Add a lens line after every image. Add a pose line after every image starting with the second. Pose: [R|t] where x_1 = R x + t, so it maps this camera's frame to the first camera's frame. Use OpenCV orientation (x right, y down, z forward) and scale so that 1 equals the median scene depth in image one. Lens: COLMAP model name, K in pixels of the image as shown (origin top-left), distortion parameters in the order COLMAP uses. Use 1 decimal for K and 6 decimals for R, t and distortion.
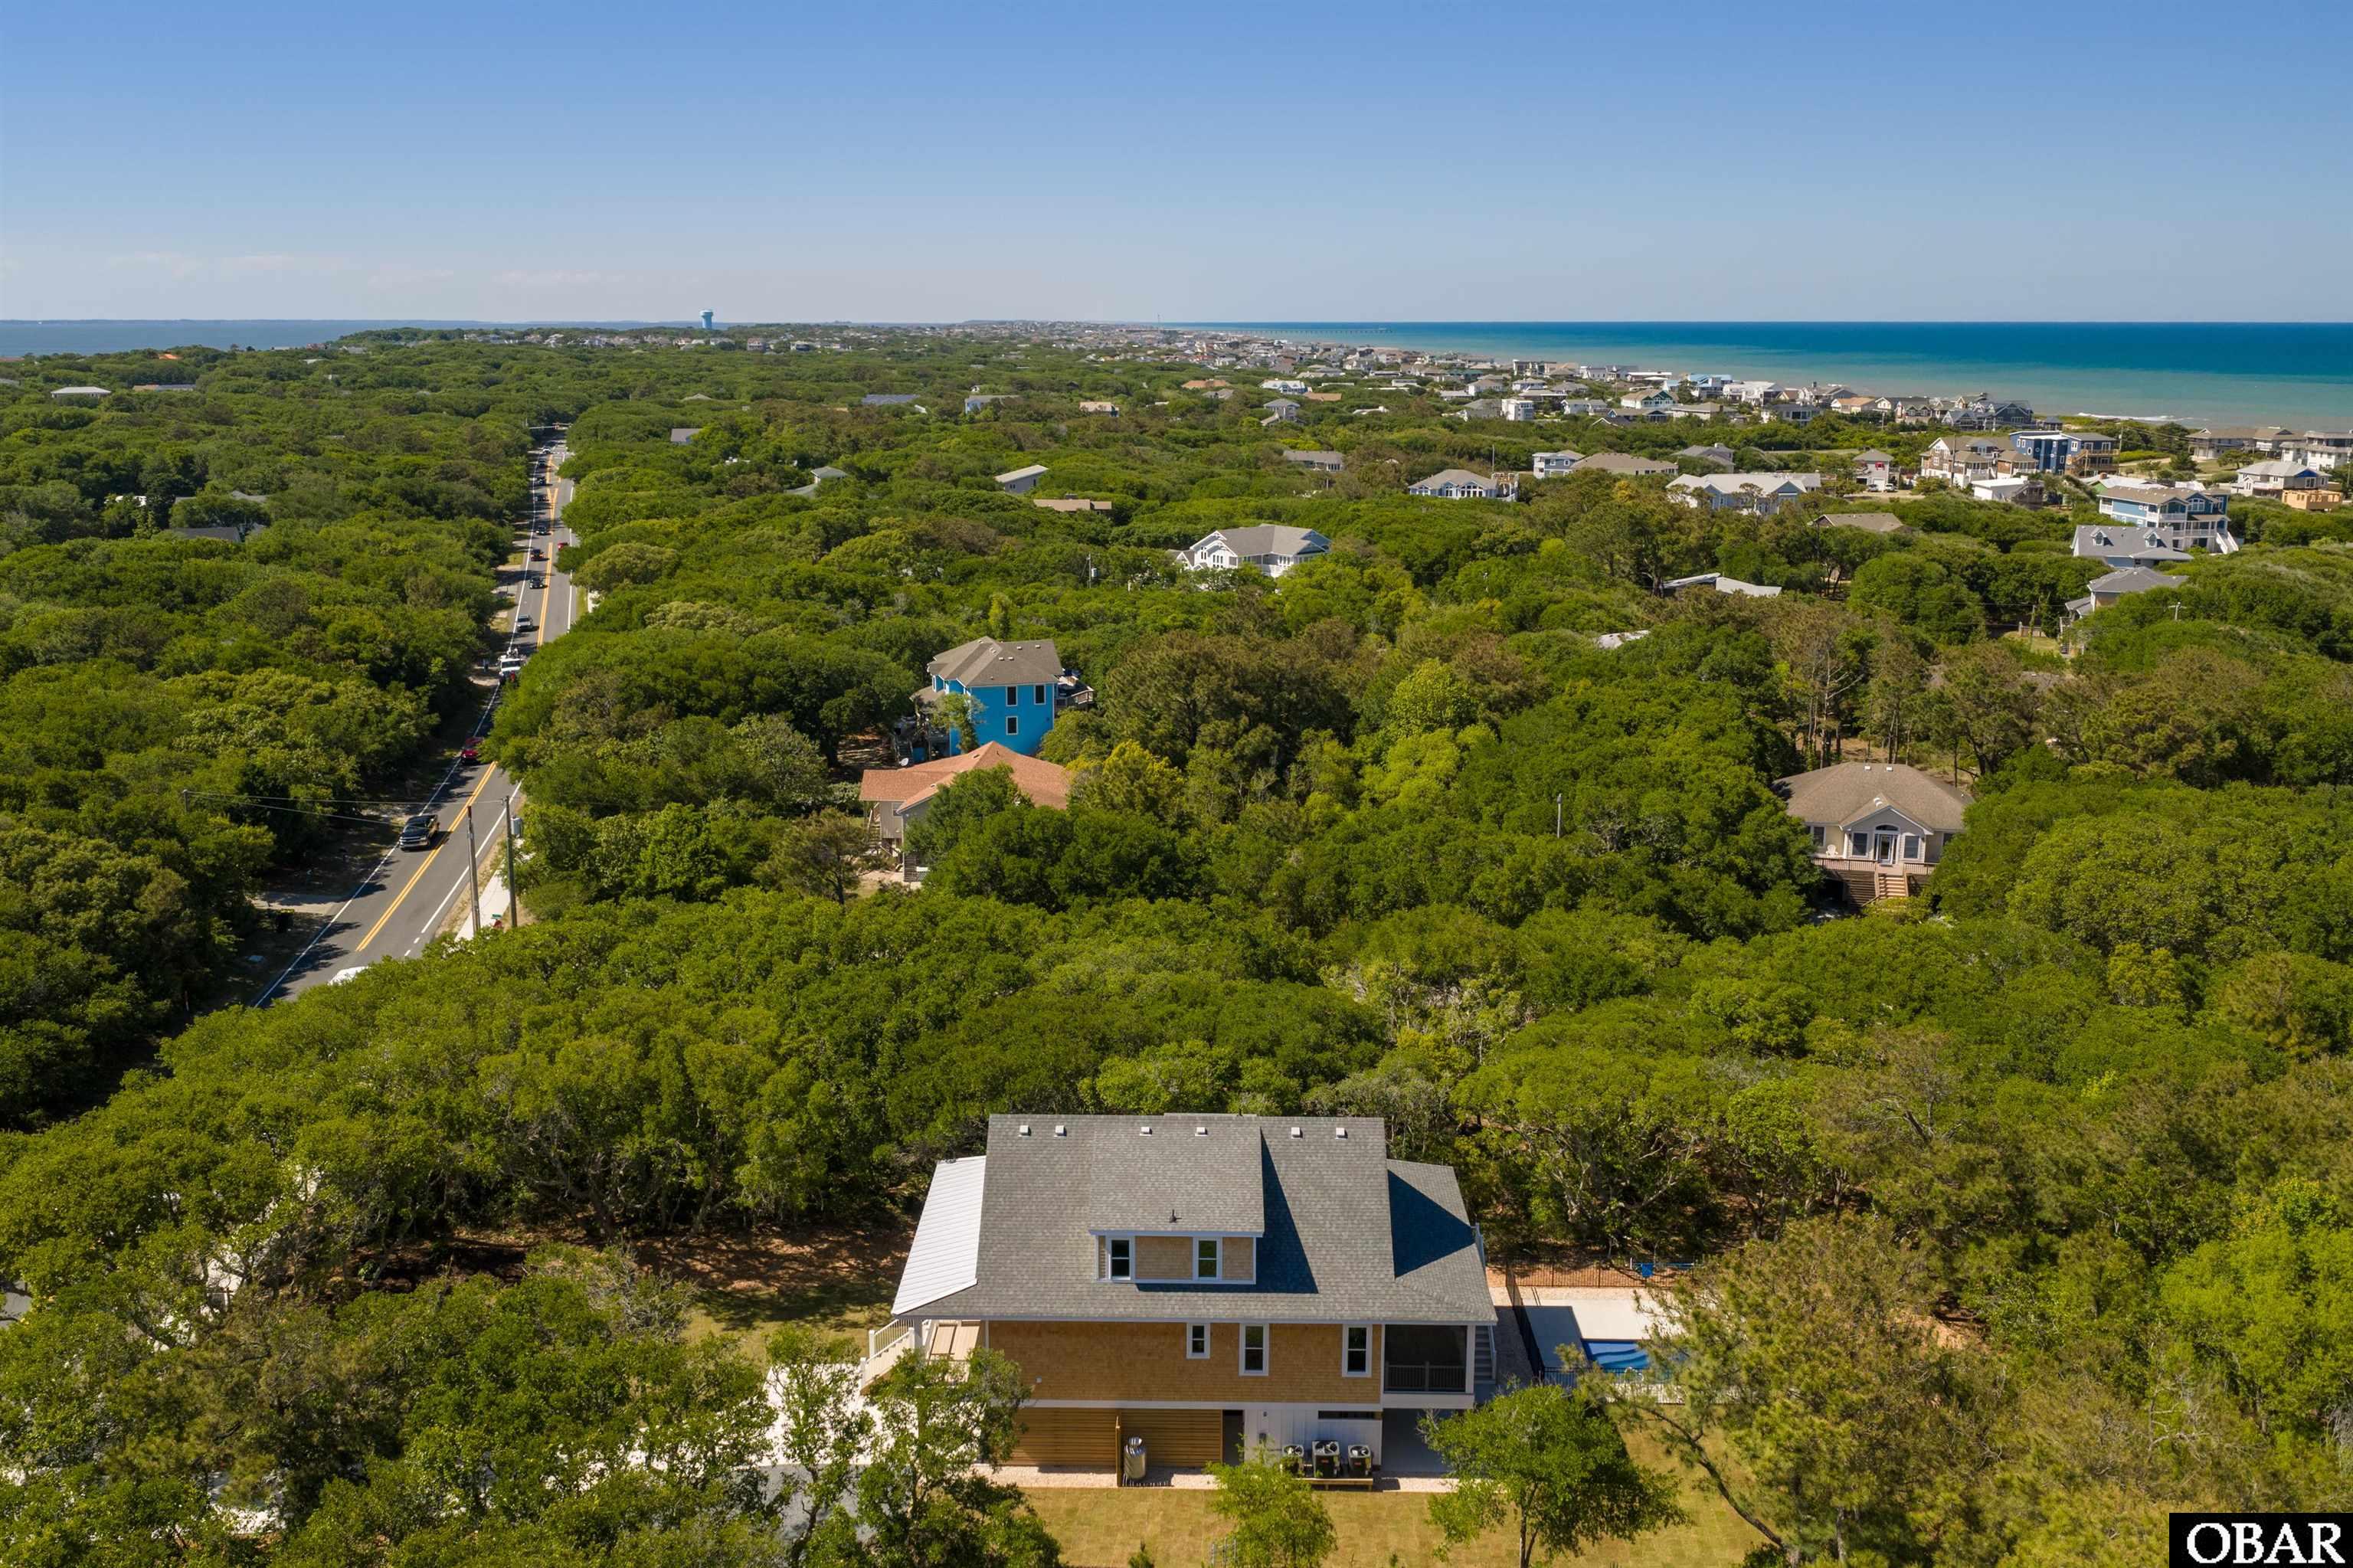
lens RADIAL K [[1961.7, 0, 1147.1], [0, 1961.7, 707.0], [0, 0, 1]] dist [0.007196, -0.014711]
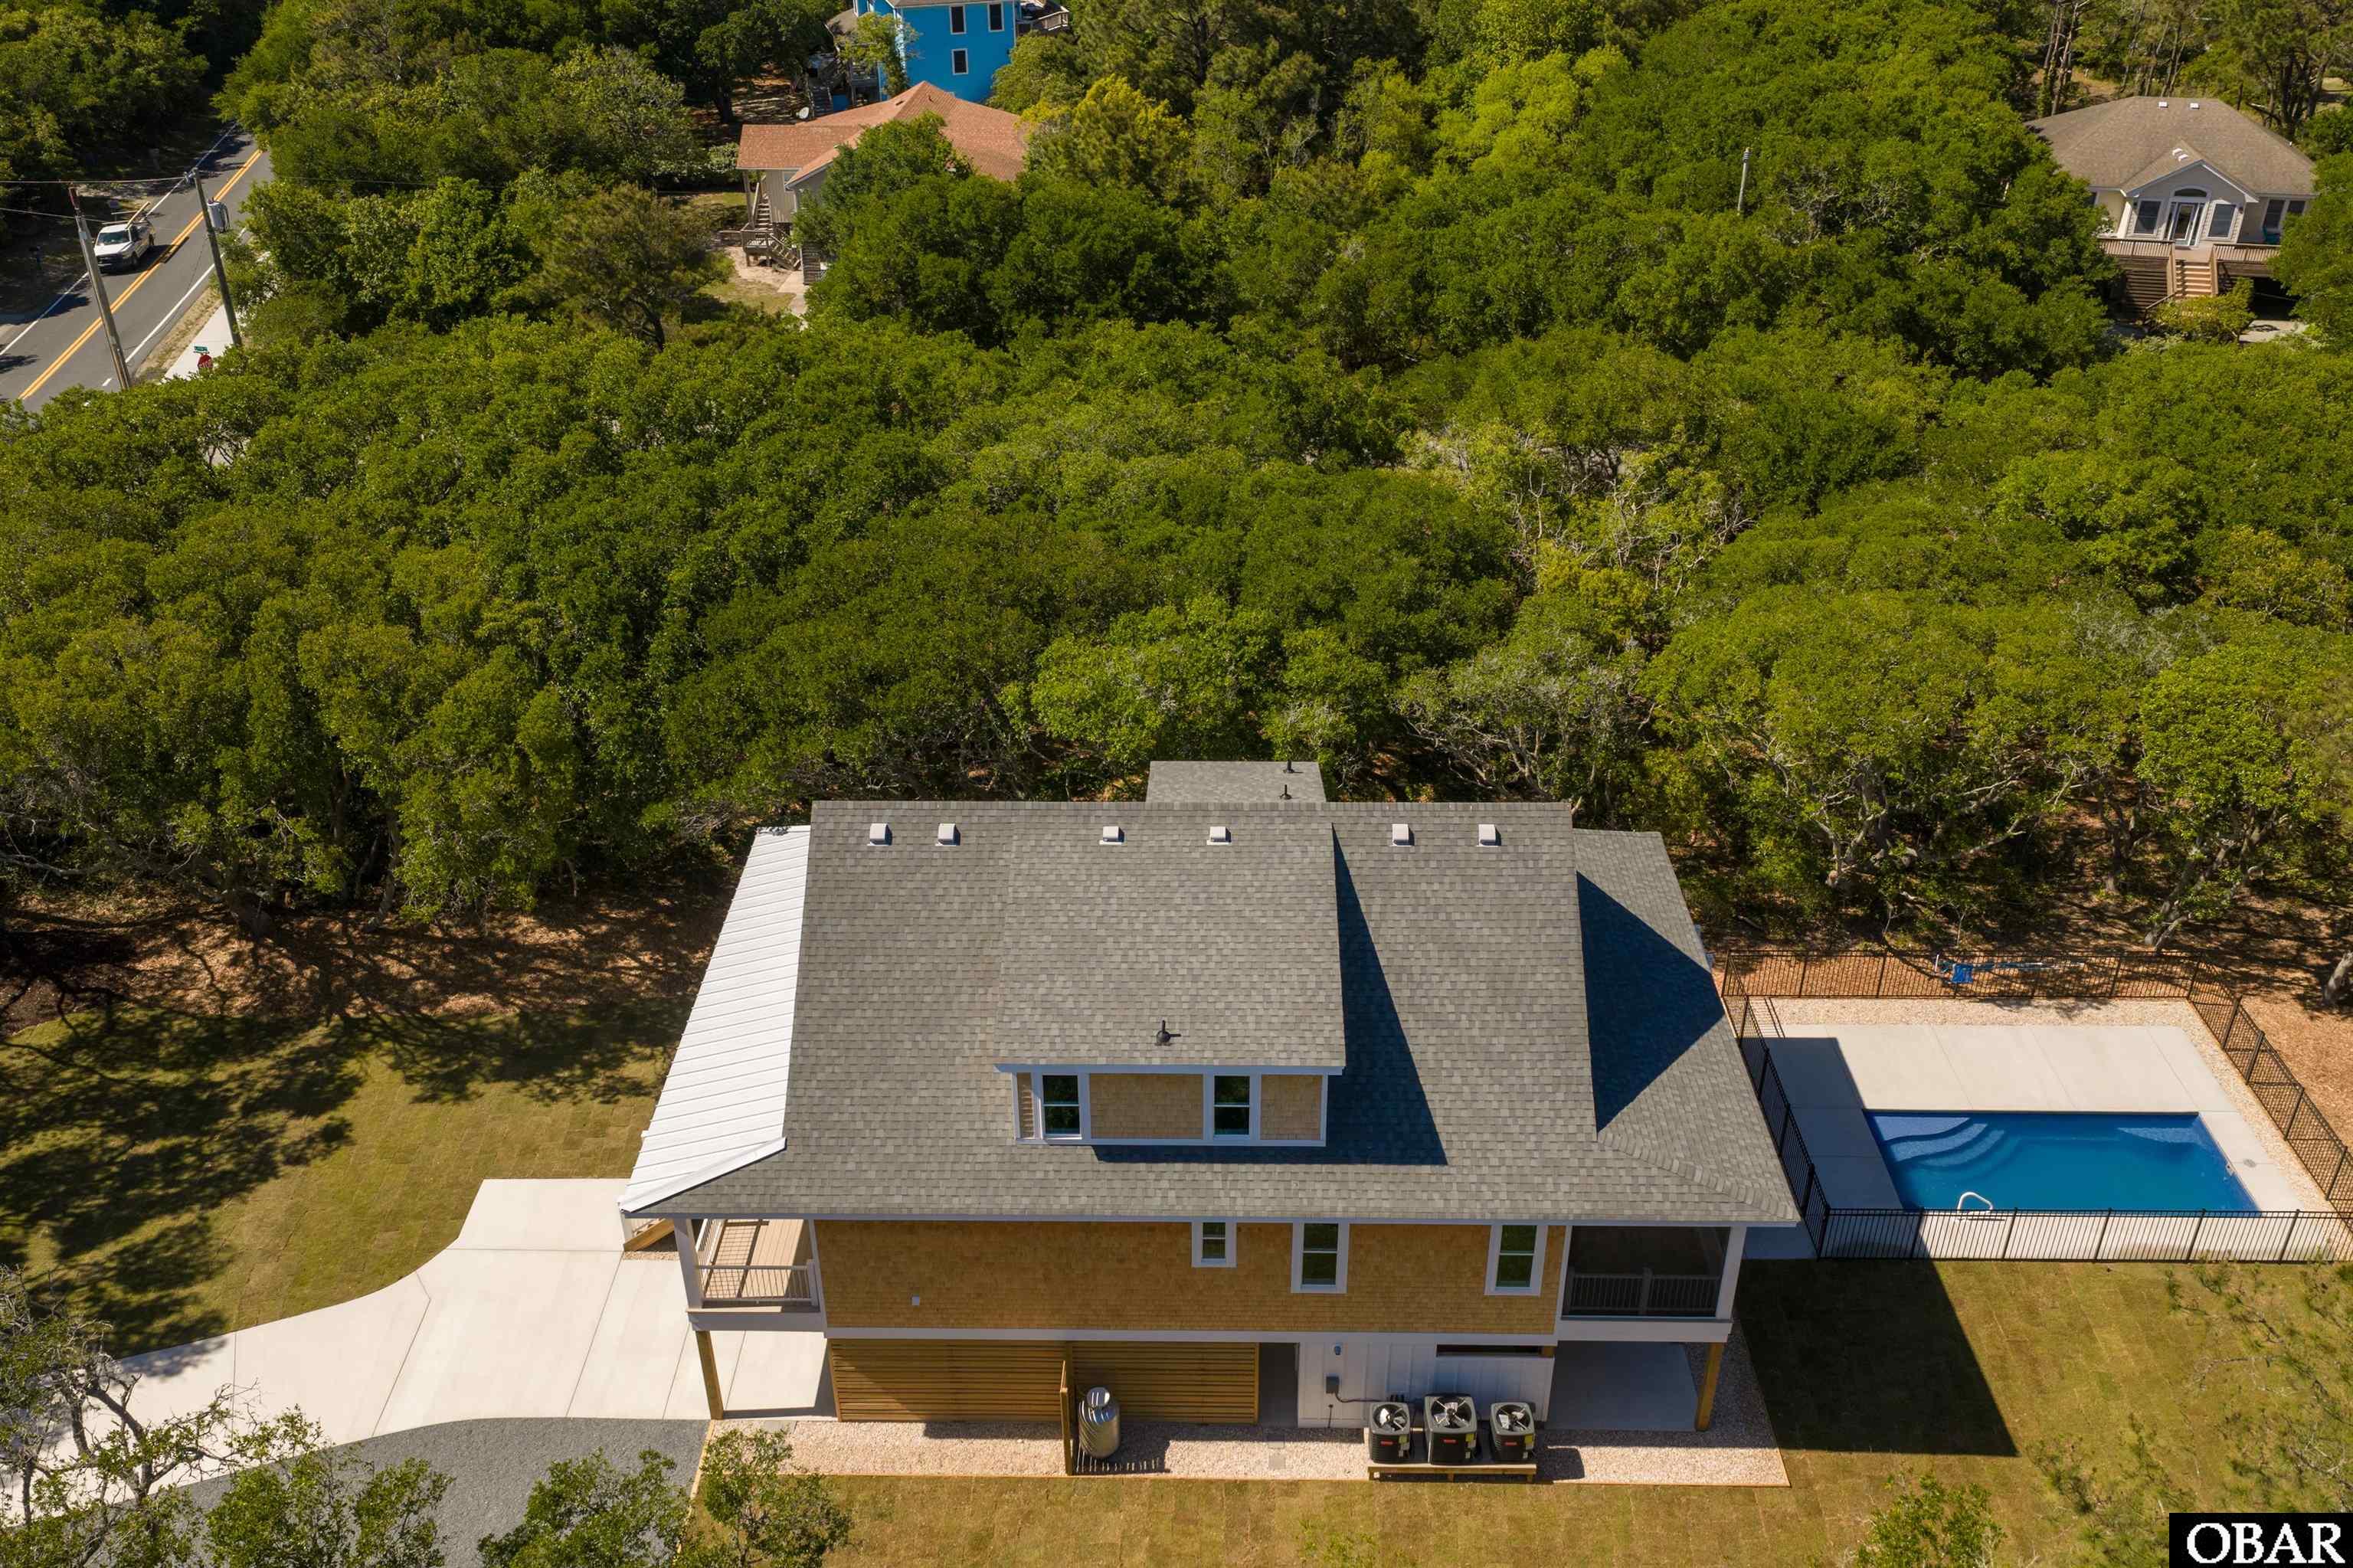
lens RADIAL K [[1961.7, 0, 1147.1], [0, 1961.7, 707.0], [0, 0, 1]] dist [0.007196, -0.014711]
pose [[0.999929, -0.009900, -0.006663, 0.007762], [0.011492, 0.949339, 0.314045, 0.013351], [0.003216, -0.314099, 0.949385, 0.323008]]
